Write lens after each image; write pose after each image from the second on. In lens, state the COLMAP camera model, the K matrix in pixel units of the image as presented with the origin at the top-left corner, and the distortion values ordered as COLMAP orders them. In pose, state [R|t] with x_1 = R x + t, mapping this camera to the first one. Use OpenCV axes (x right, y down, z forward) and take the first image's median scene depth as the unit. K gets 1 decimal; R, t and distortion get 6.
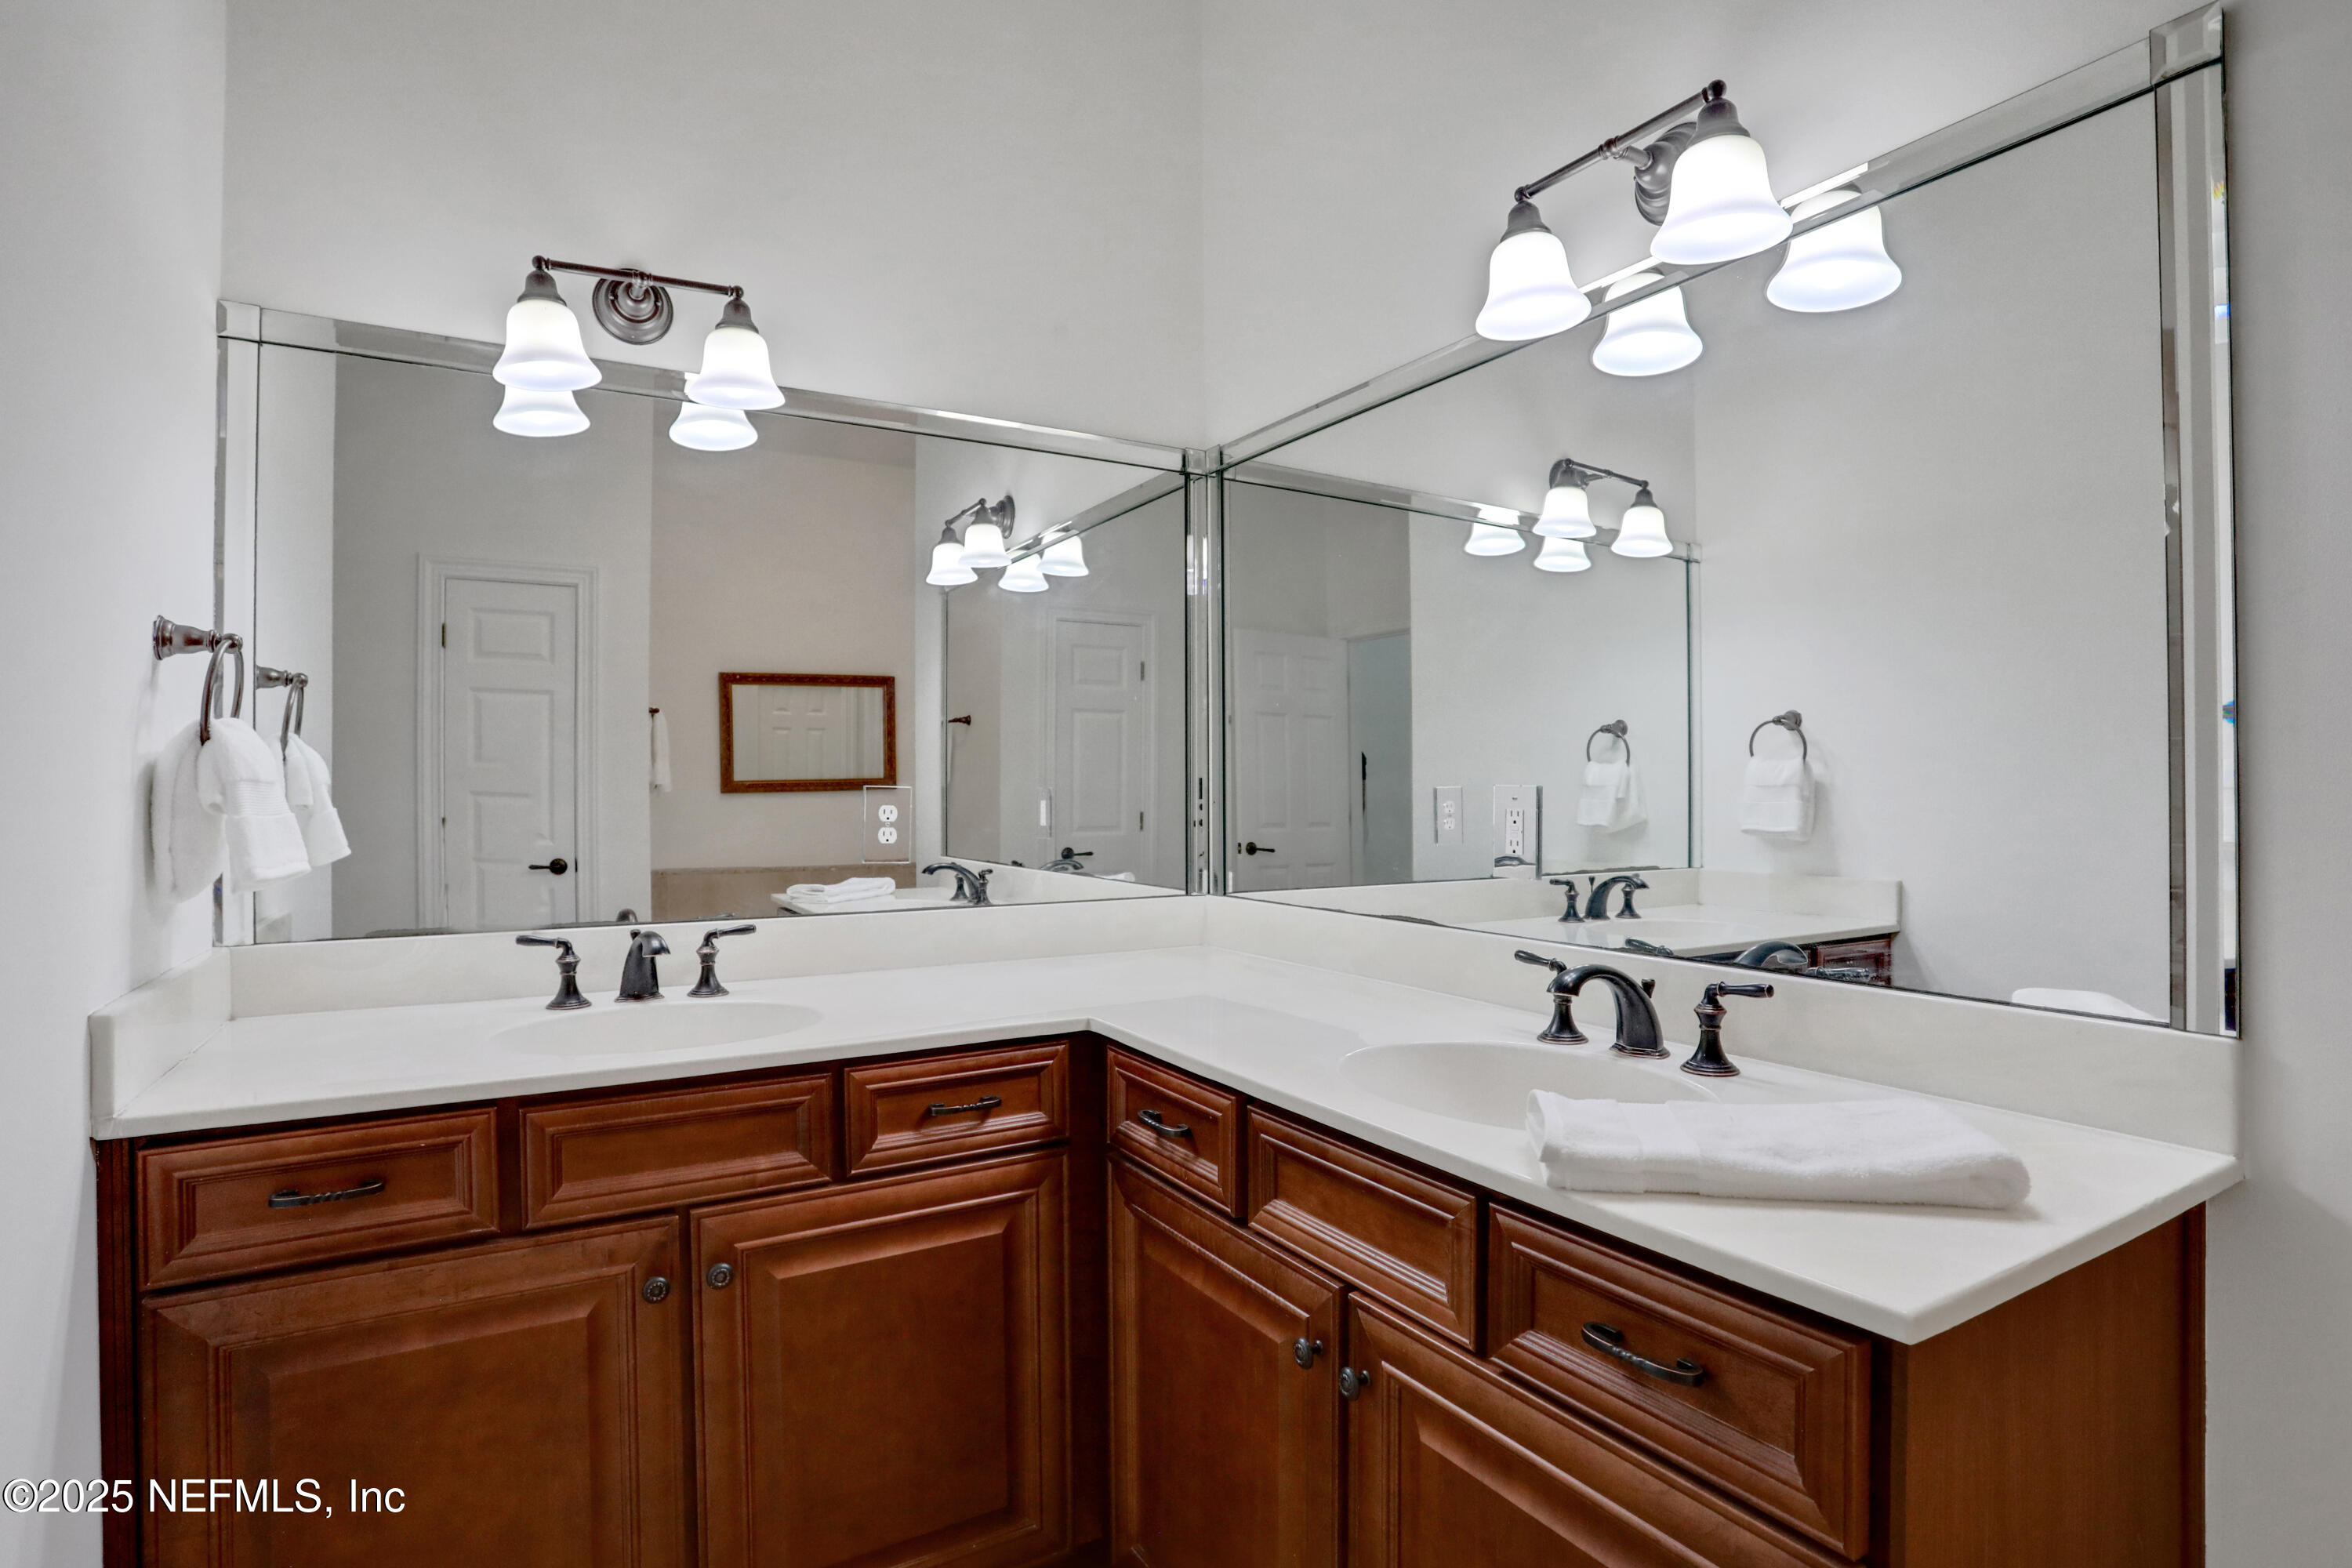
lens RADIAL K [[1185.0, 0, 1223.2], [0, 1185.0, 785.5], [0, 0, 1]] dist [-0.078067, 0.044128]
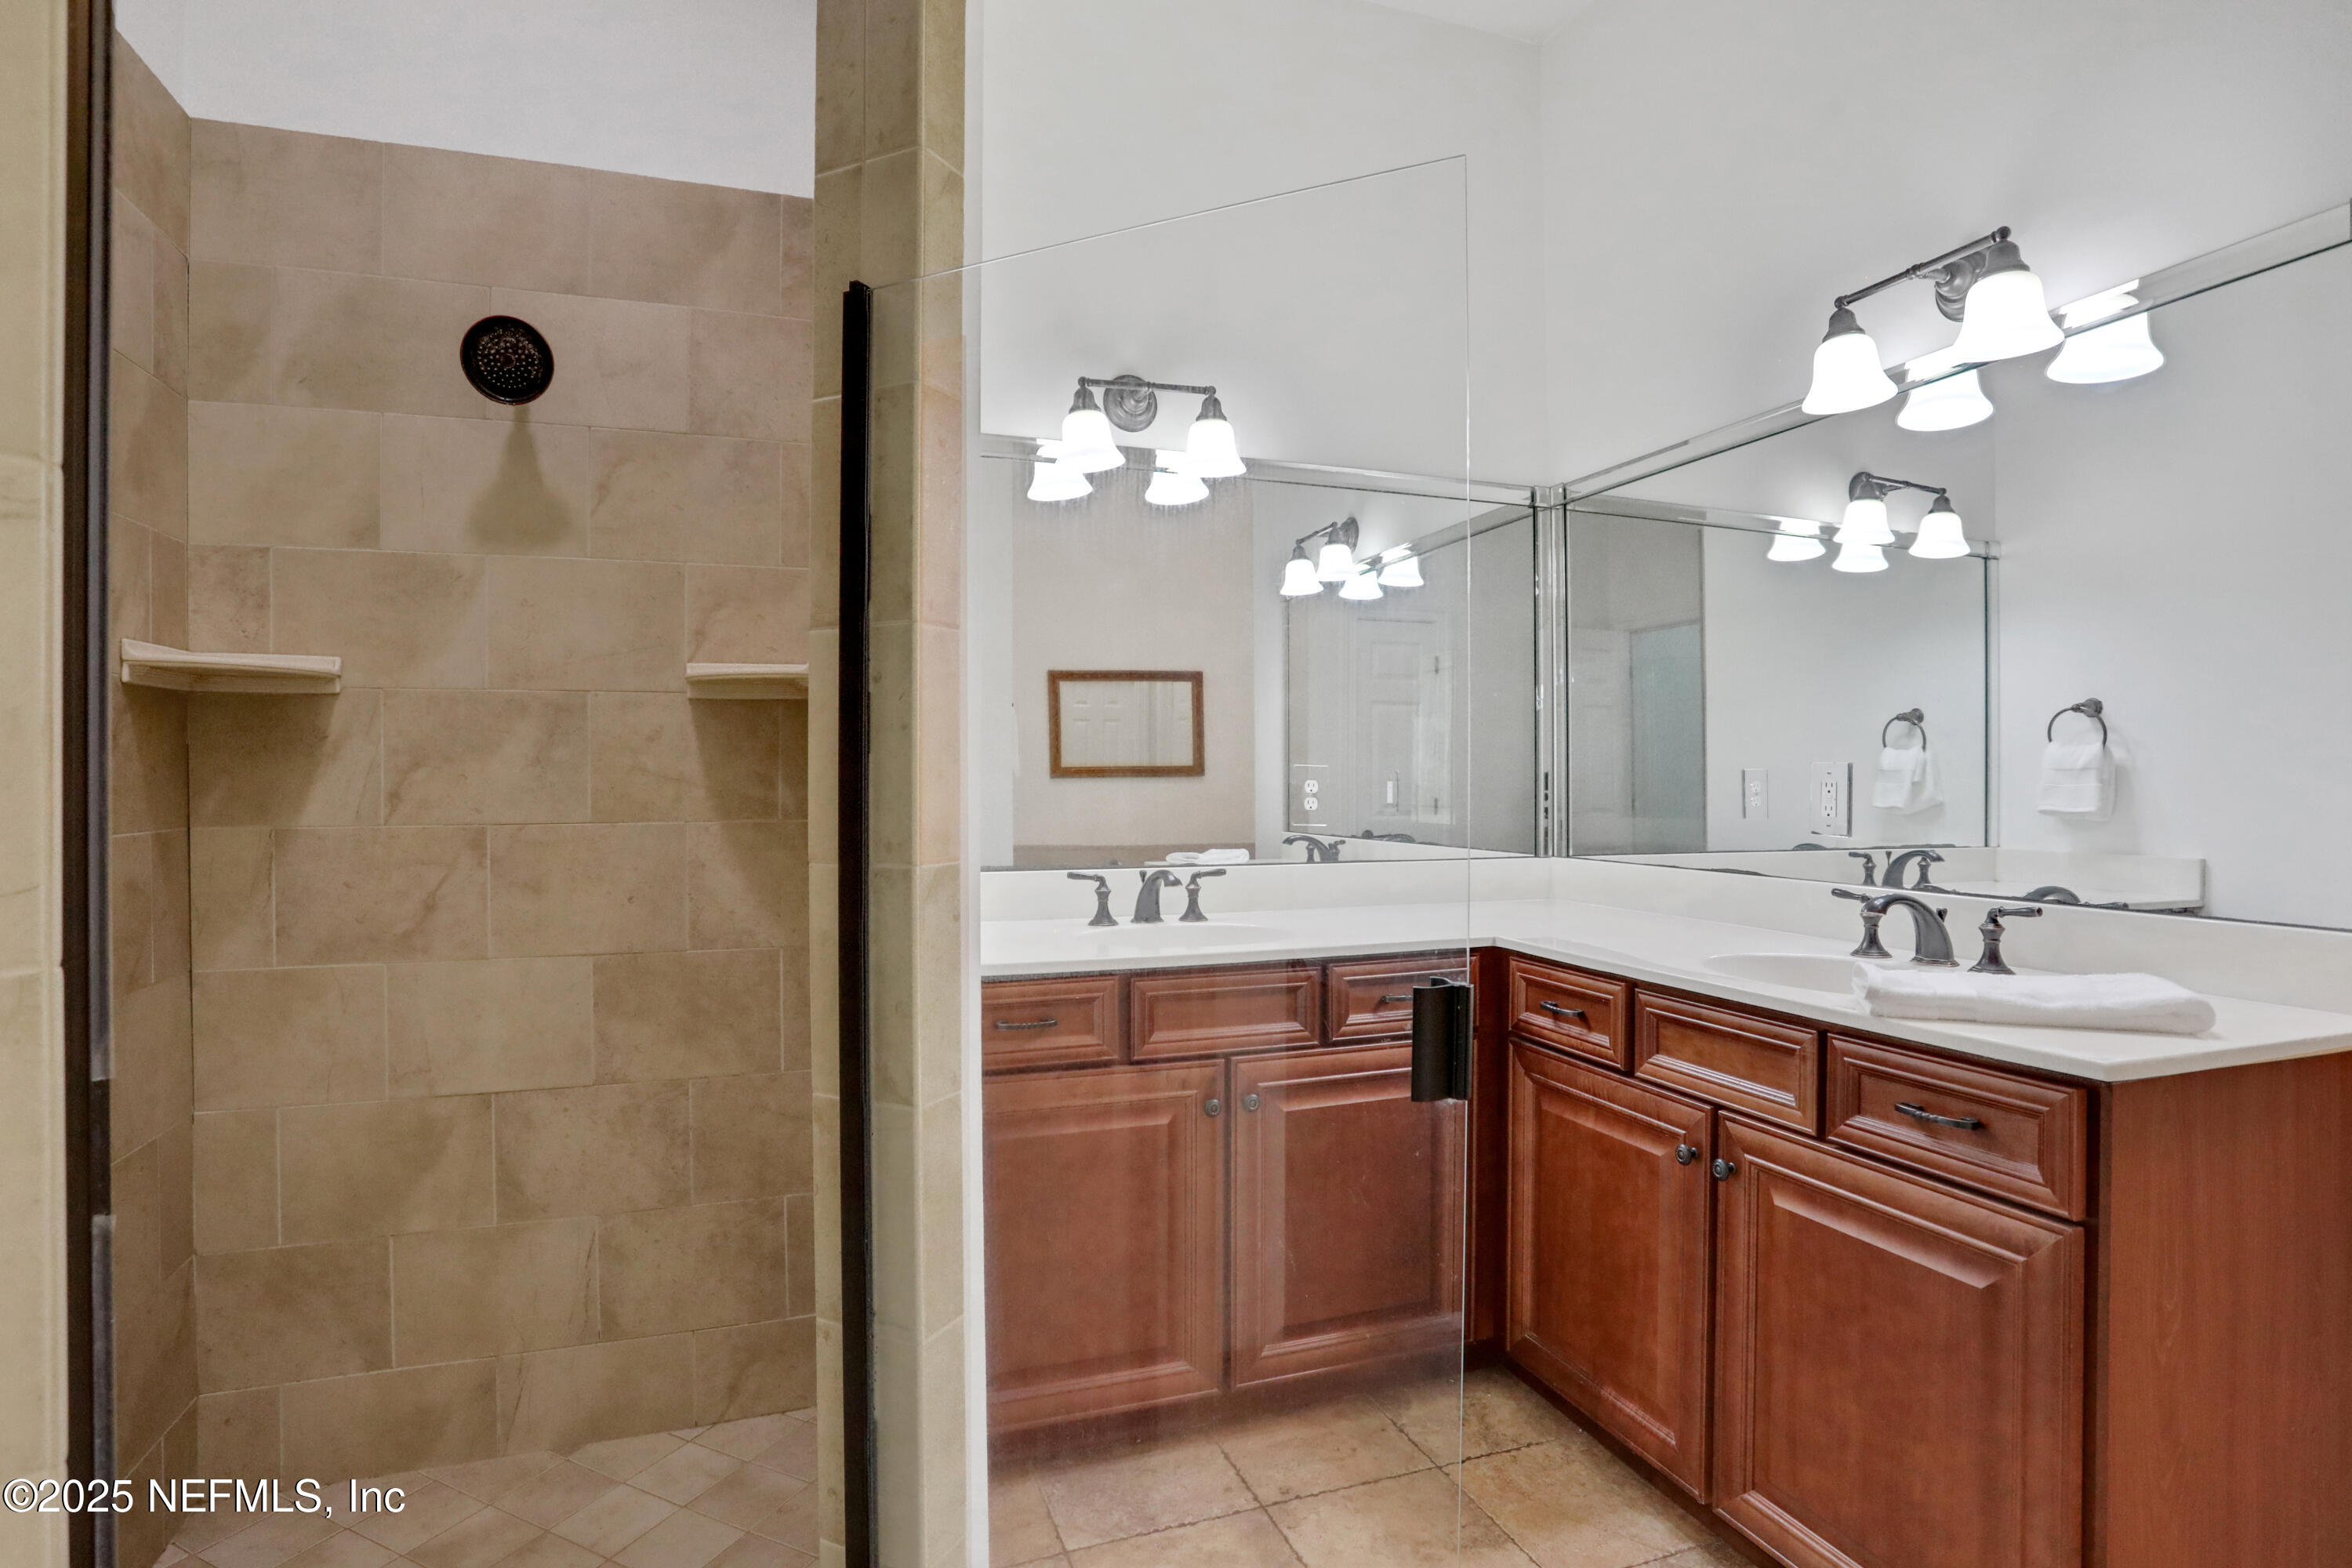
lens RADIAL K [[1252.8, 0, 1235.2], [0, 1252.8, 789.1], [0, 0, 1]] dist [-0.074937, 0.057157]
pose [[0.984269, 0.002494, -0.176661, -0.162921], [-0.001120, 0.999968, 0.007881, 0.020413], [0.176675, -0.007559, 0.984240, -0.465006]]
